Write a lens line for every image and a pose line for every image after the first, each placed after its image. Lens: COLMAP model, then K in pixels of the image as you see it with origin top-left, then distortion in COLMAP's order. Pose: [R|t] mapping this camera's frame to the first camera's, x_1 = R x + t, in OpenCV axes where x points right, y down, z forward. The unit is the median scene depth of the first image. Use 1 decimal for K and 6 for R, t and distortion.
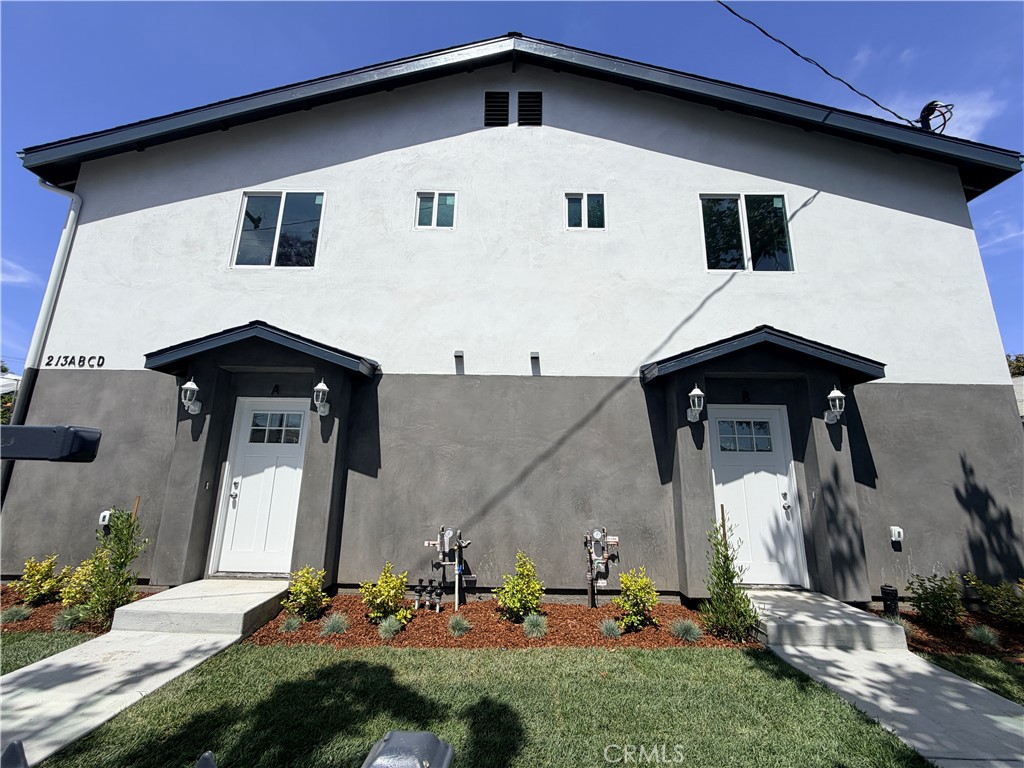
lens RADIAL K [[407.7, 0, 509.1], [0, 407.7, 383.8], [0, 0, 1]] dist [-0.000409, -0.000122]
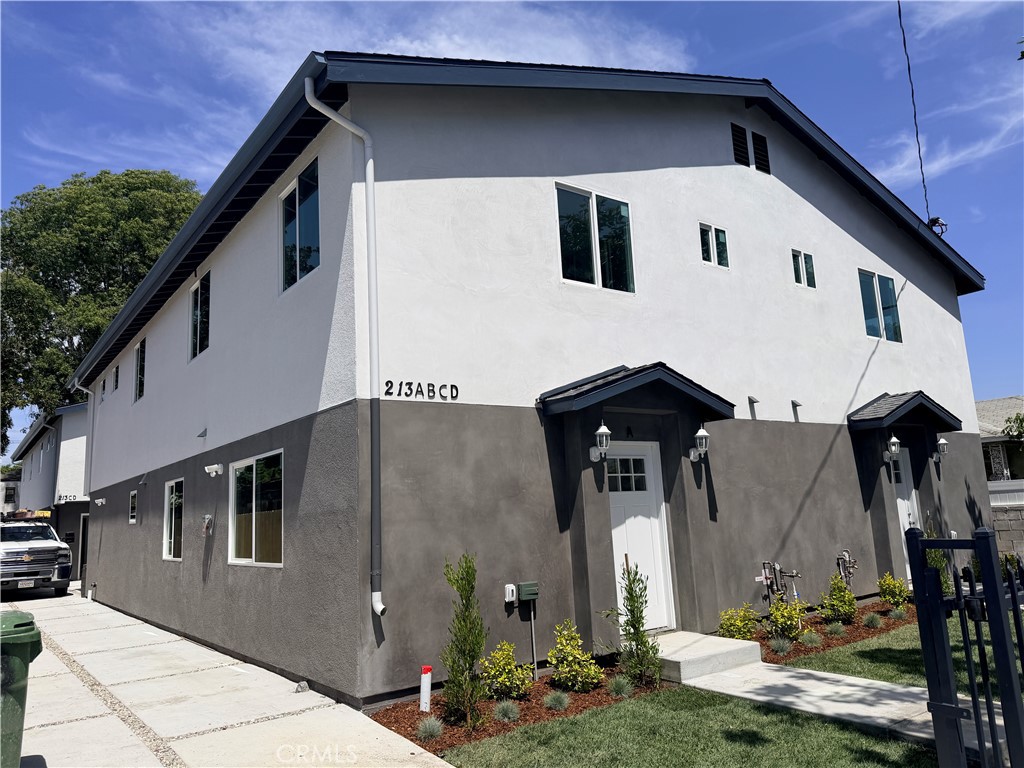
lens RADIAL K [[710.9, 0, 511.7], [0, 710.9, 392.1], [0, 0, 1]] dist [0.149691, -0.250965]
pose [[0.799057, 0.040025, 0.599921, -1.701750], [-0.059639, 0.998137, 0.012842, -0.078175], [-0.598290, -0.046040, 0.799956, -0.109341]]
